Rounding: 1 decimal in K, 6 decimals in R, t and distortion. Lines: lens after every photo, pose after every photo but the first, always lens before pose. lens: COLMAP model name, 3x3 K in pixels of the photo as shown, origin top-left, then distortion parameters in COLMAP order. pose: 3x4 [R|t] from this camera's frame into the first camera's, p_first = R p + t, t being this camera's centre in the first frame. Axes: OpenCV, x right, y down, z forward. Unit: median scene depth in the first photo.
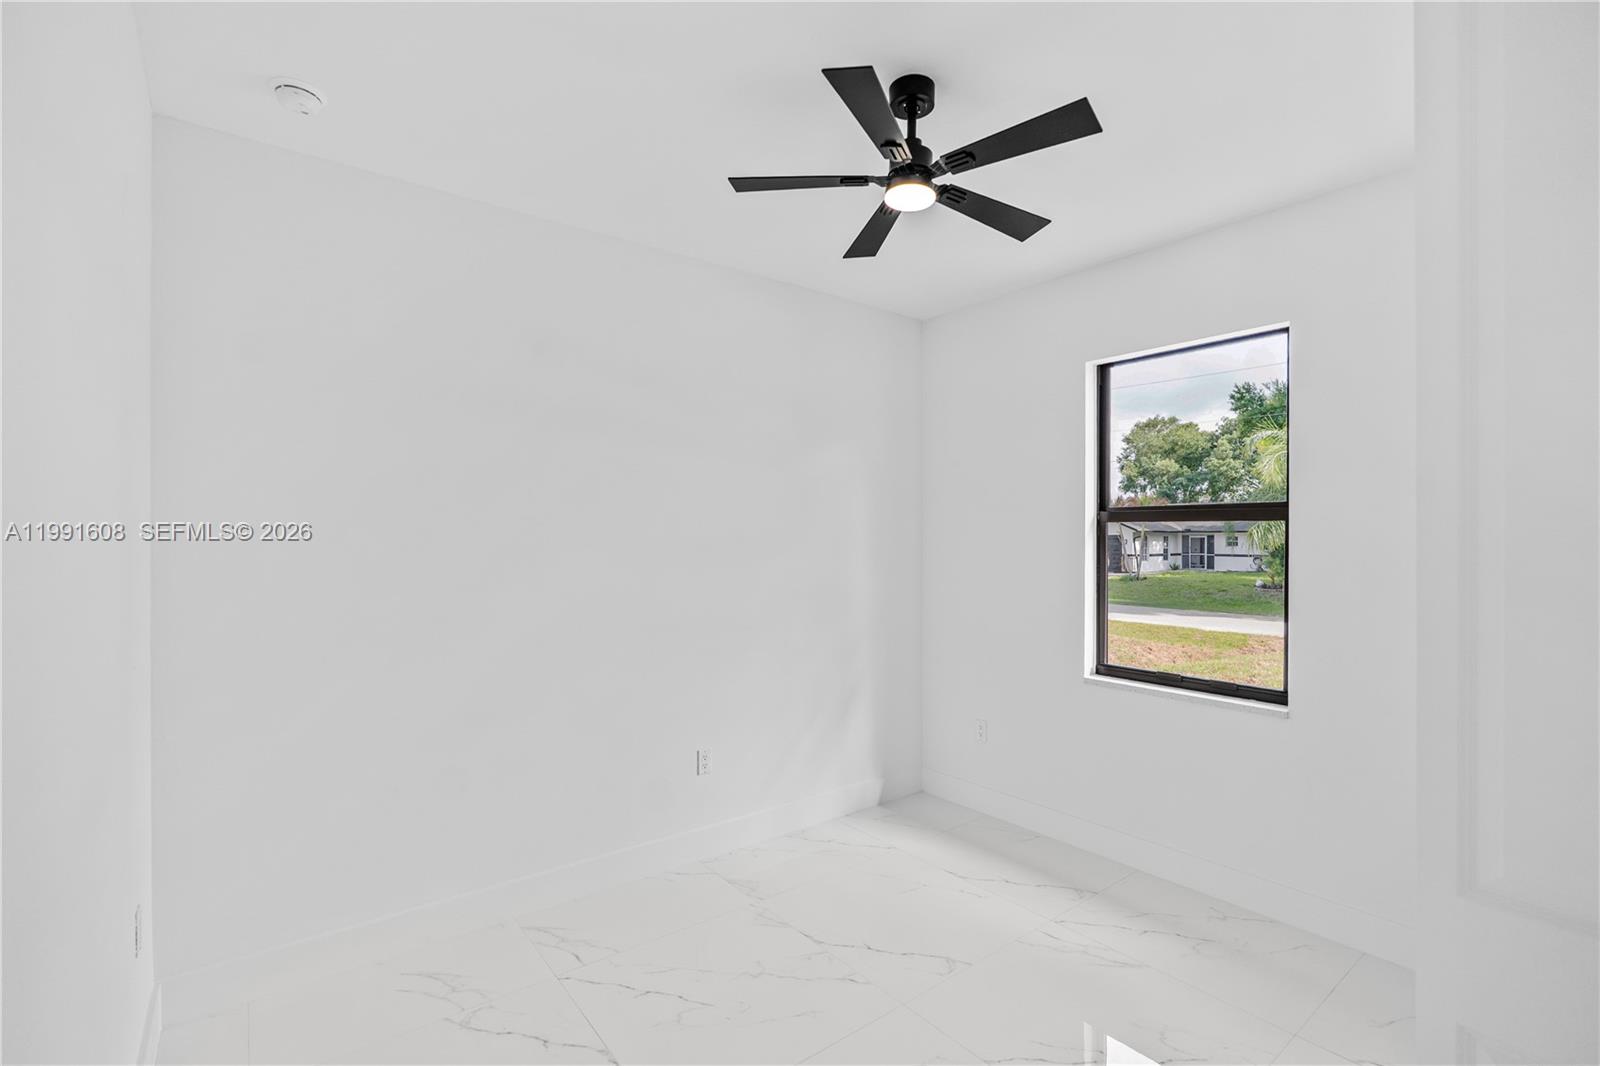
lens RADIAL K [[722.2, 0, 800.8], [0, 722.2, 519.9], [0, 0, 1]] dist [-0.000498, -0.000076]
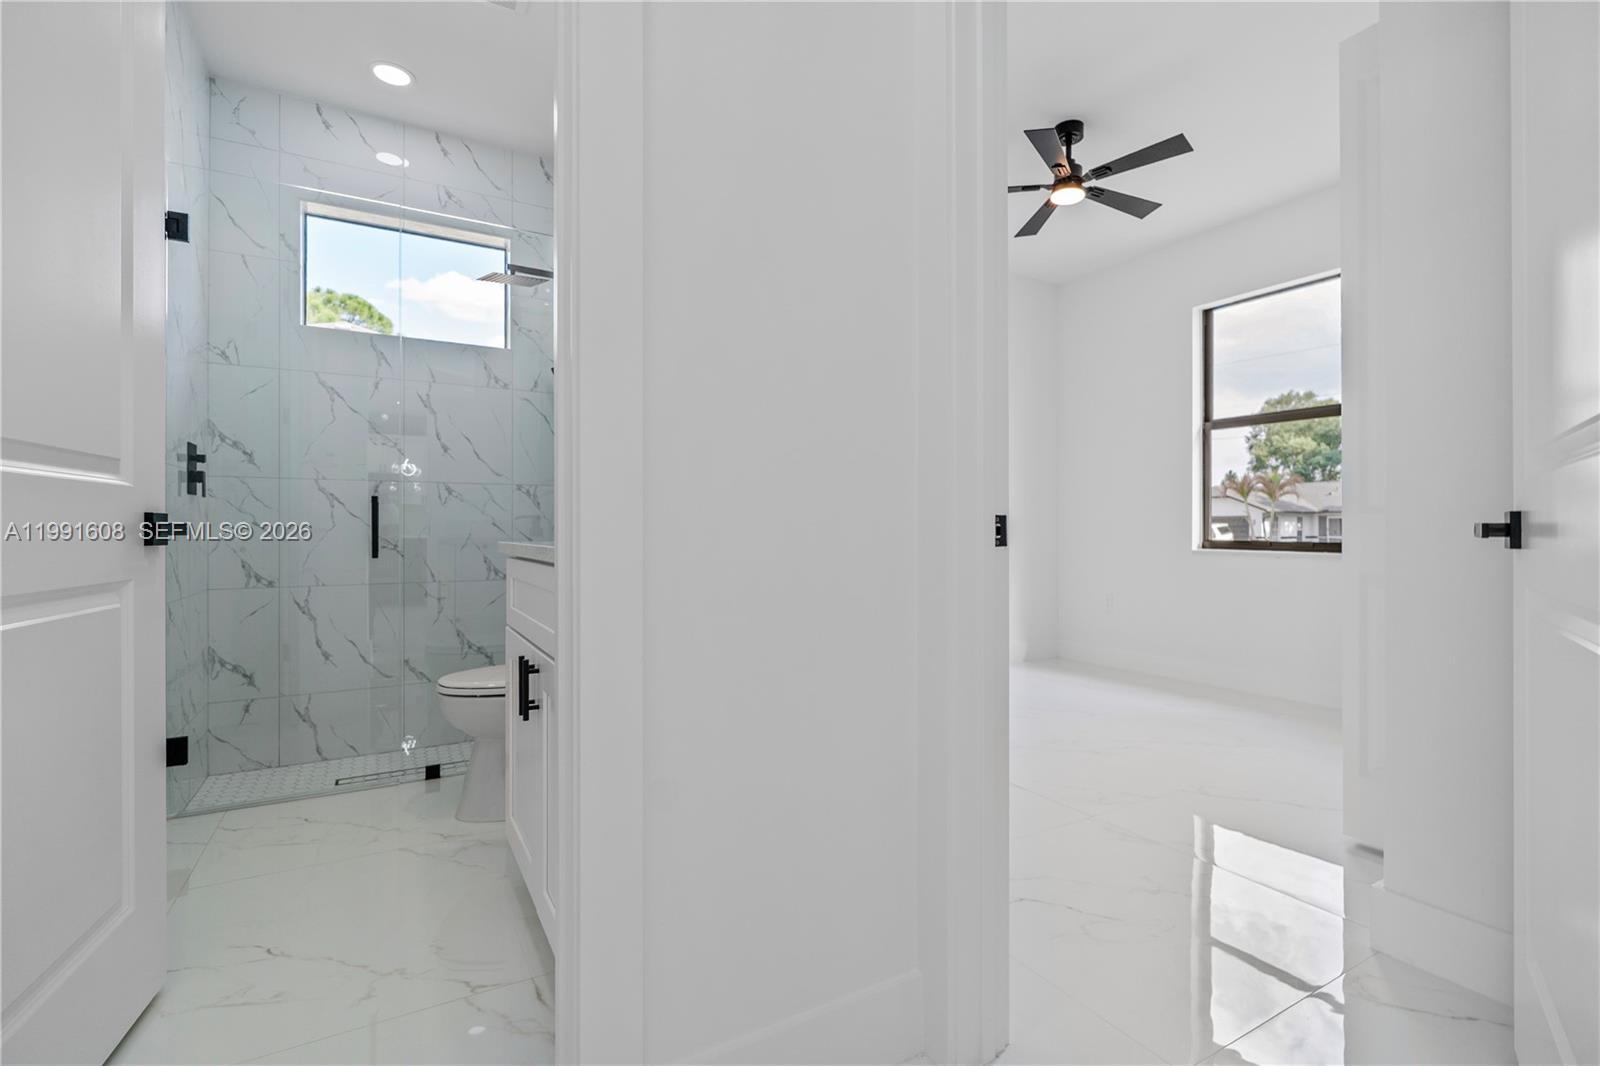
lens RADIAL K [[722.2, 0, 800.8], [0, 722.2, 519.9], [0, 0, 1]] dist [-0.000498, -0.000076]
pose [[0.990157, -0.007524, -0.139757, -0.131689], [0.009261, 0.999888, 0.011780, 0.149248], [0.139653, -0.012958, 0.990116, -0.410652]]
